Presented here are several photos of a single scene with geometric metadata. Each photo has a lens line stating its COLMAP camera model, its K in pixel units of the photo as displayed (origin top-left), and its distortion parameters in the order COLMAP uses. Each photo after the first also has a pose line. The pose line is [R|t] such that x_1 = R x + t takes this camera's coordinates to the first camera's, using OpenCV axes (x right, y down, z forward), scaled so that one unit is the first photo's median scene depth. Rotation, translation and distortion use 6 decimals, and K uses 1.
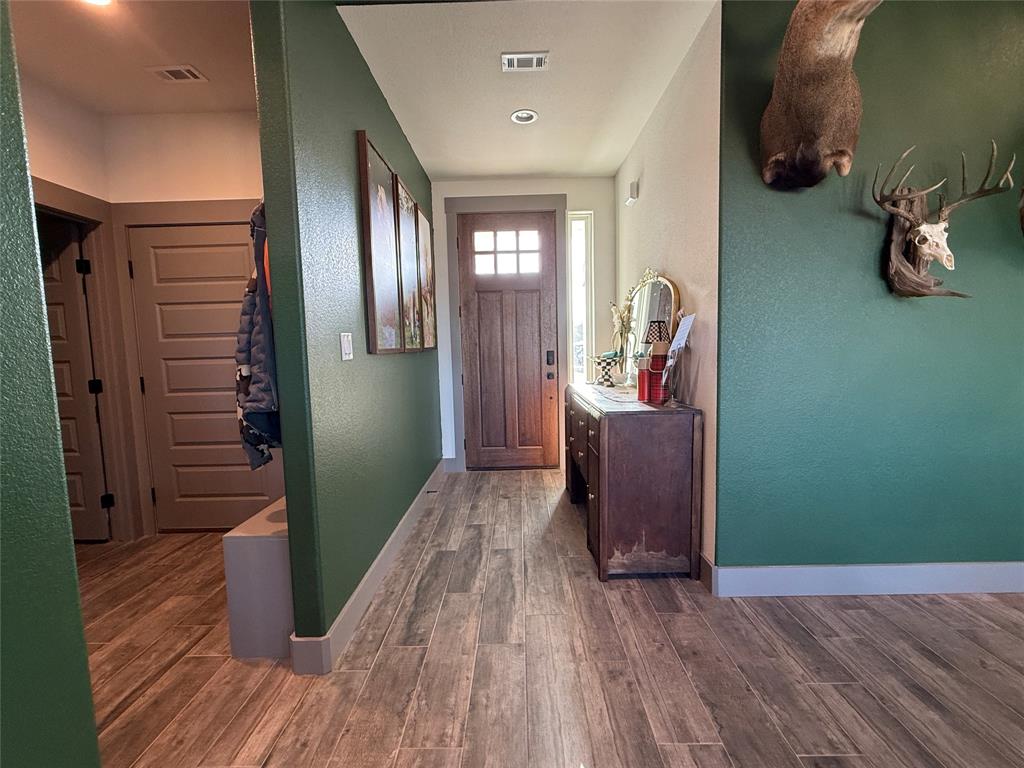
lens RADIAL K [[466.5, 0, 508.4], [0, 466.5, 385.7], [0, 0, 1]] dist [0.001277, 0.000291]
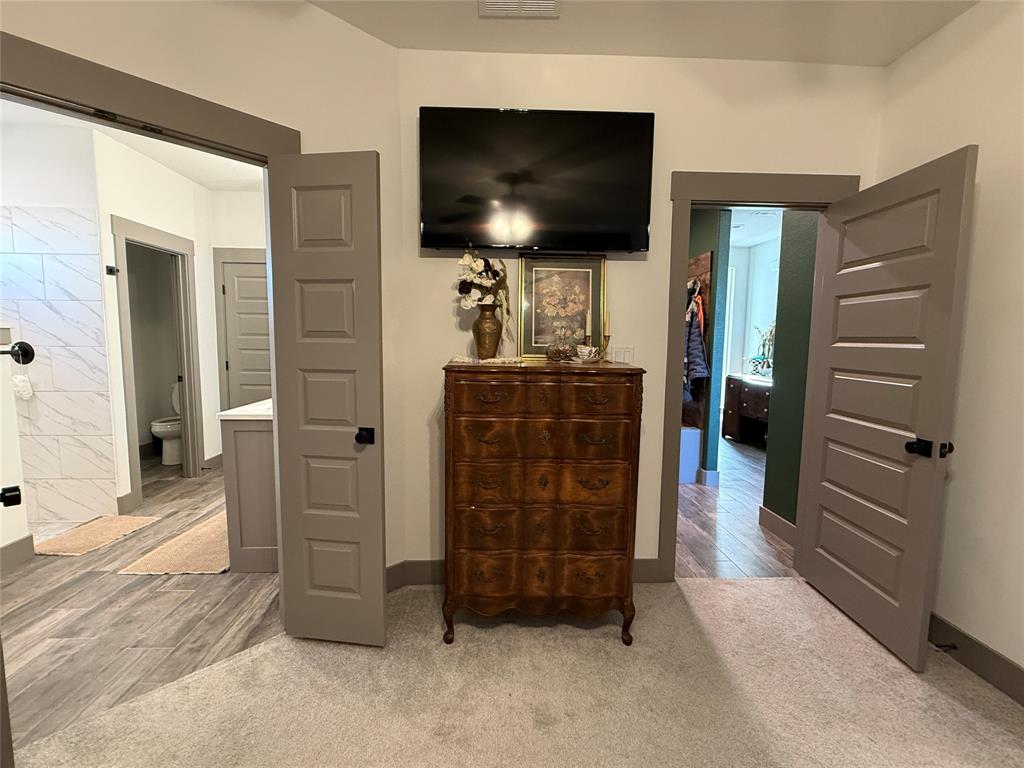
lens RADIAL K [[466.5, 0, 508.4], [0, 466.5, 385.7], [0, 0, 1]] dist [0.001277, 0.000291]
pose [[0.997630, 0.032724, 0.060523, -1.191394], [-0.033194, 0.999426, 0.006766, 0.083773], [-0.060267, -0.008759, 0.998144, -0.981434]]
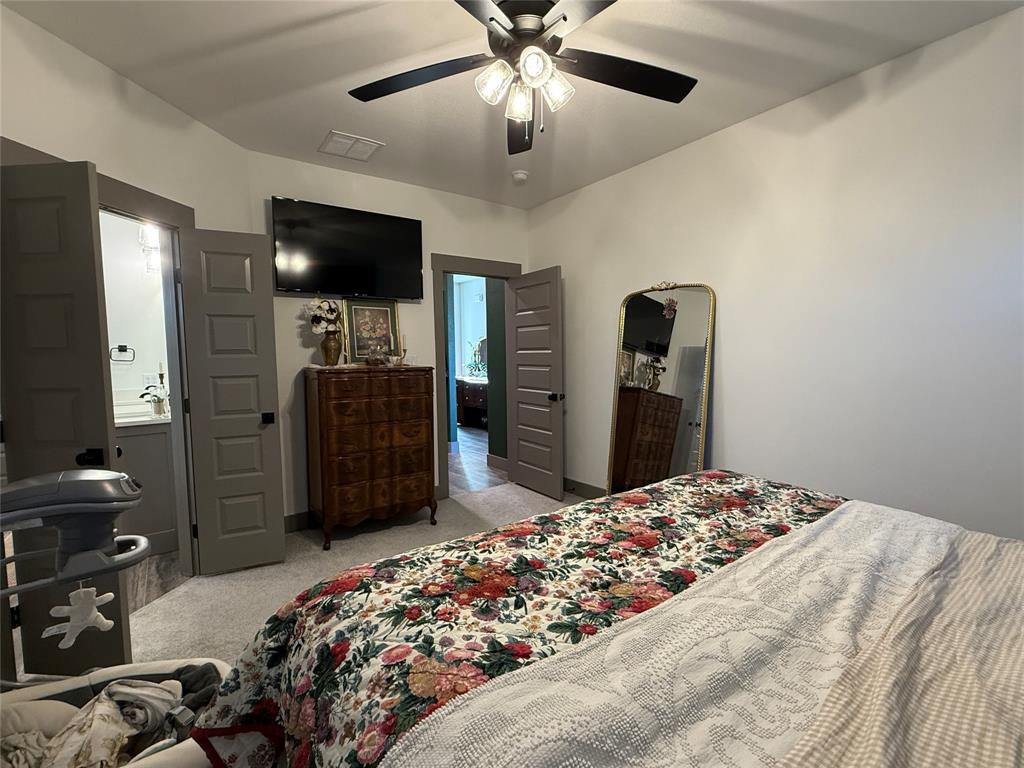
lens RADIAL K [[466.5, 0, 508.4], [0, 466.5, 385.7], [0, 0, 1]] dist [0.001277, 0.000291]
pose [[0.797931, -0.026836, 0.602151, -1.568058], [0.048322, 0.998641, -0.019527, 0.145309], [-0.600808, 0.044679, 0.798144, -1.455423]]
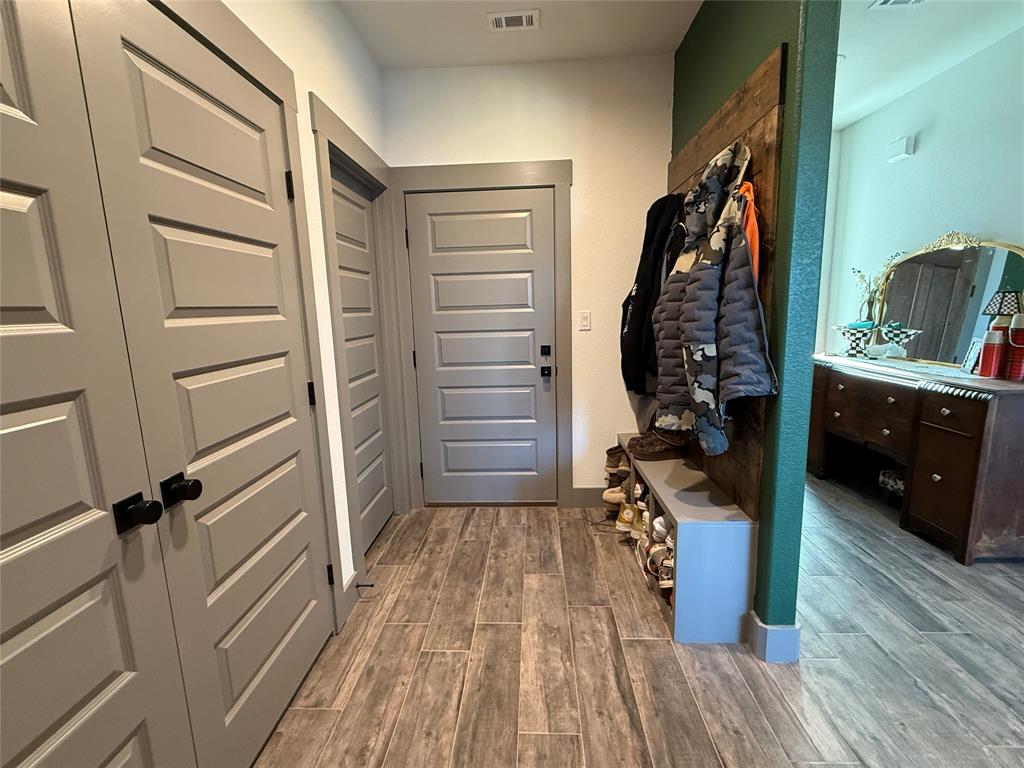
lens RADIAL K [[466.5, 0, 508.4], [0, 466.5, 385.7], [0, 0, 1]] dist [0.001277, 0.000291]
pose [[0.999551, 0.000934, -0.029948, -0.699664], [0.001329, 0.997149, 0.075444, -0.024105], [0.029933, -0.075450, 0.996700, 0.036631]]
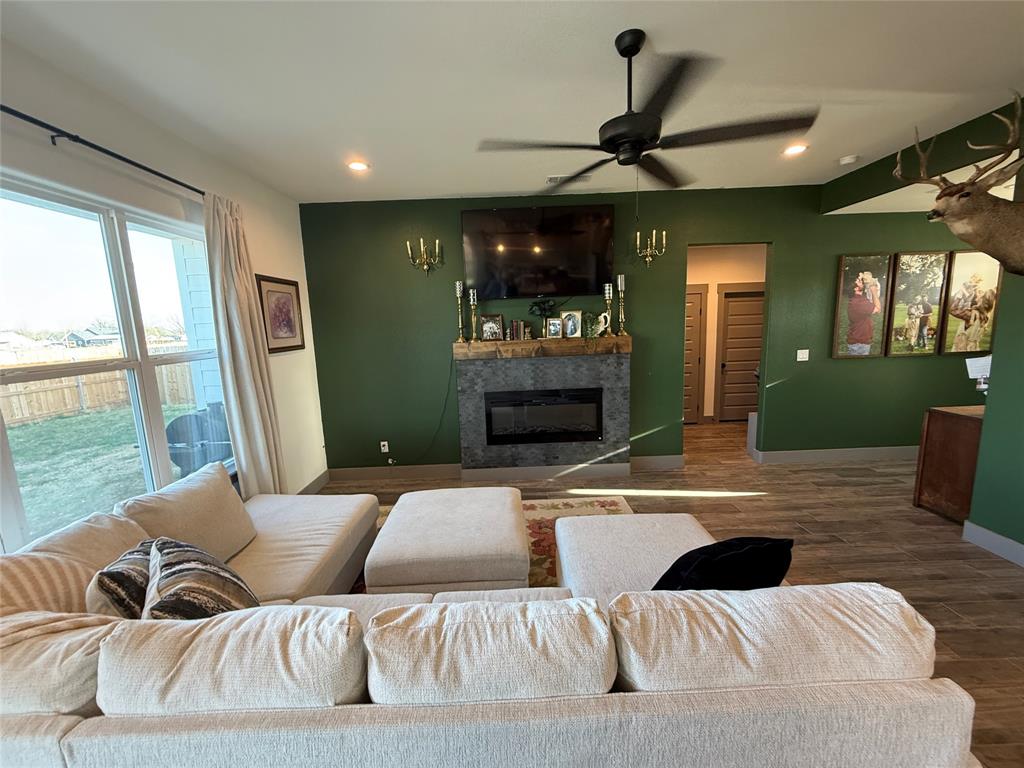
lens RADIAL K [[408.2, 0, 512.0], [0, 408.2, 384.0], [0, 0, 1]] dist [-0.001354, 0.000053]
pose [[0.032100, 0.175794, -0.983903, 1.512428], [-0.054231, 0.983267, 0.173911, -0.194790], [0.998012, 0.047775, 0.041096, -0.541638]]
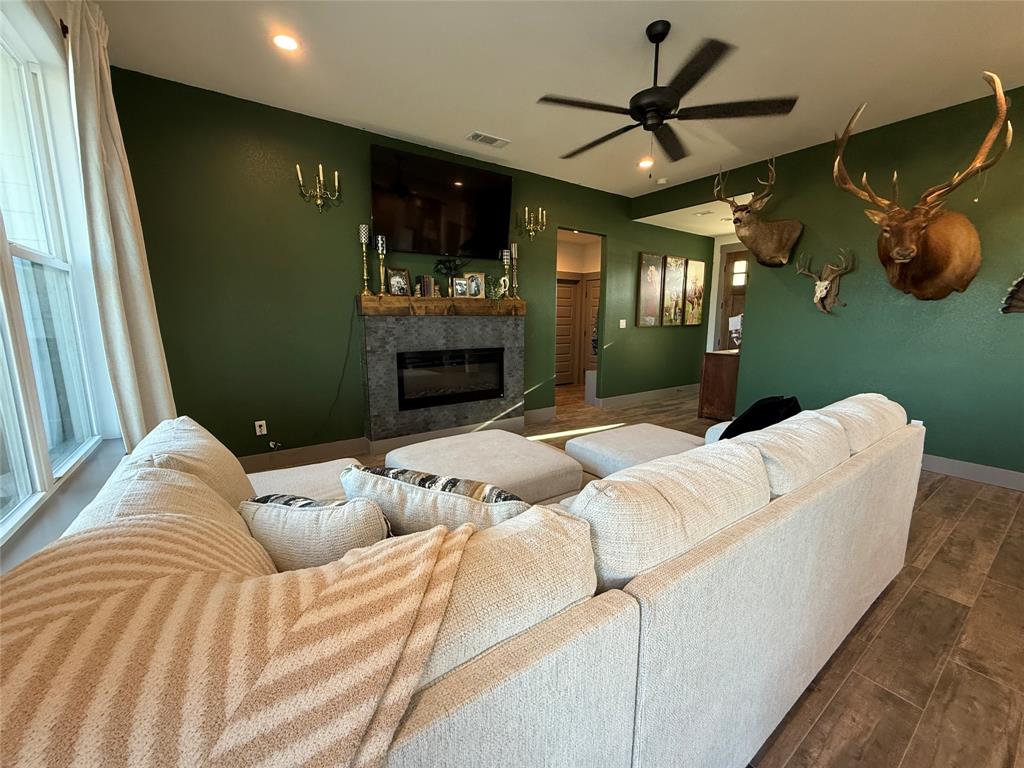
lens RADIAL K [[408.2, 0, 512.0], [0, 408.2, 384.0], [0, 0, 1]] dist [-0.001354, 0.000053]
pose [[0.591409, 0.155896, -0.791158, 1.338885], [-0.089185, 0.987760, 0.127968, 0.032086], [0.801424, -0.005122, 0.598074, -1.189523]]
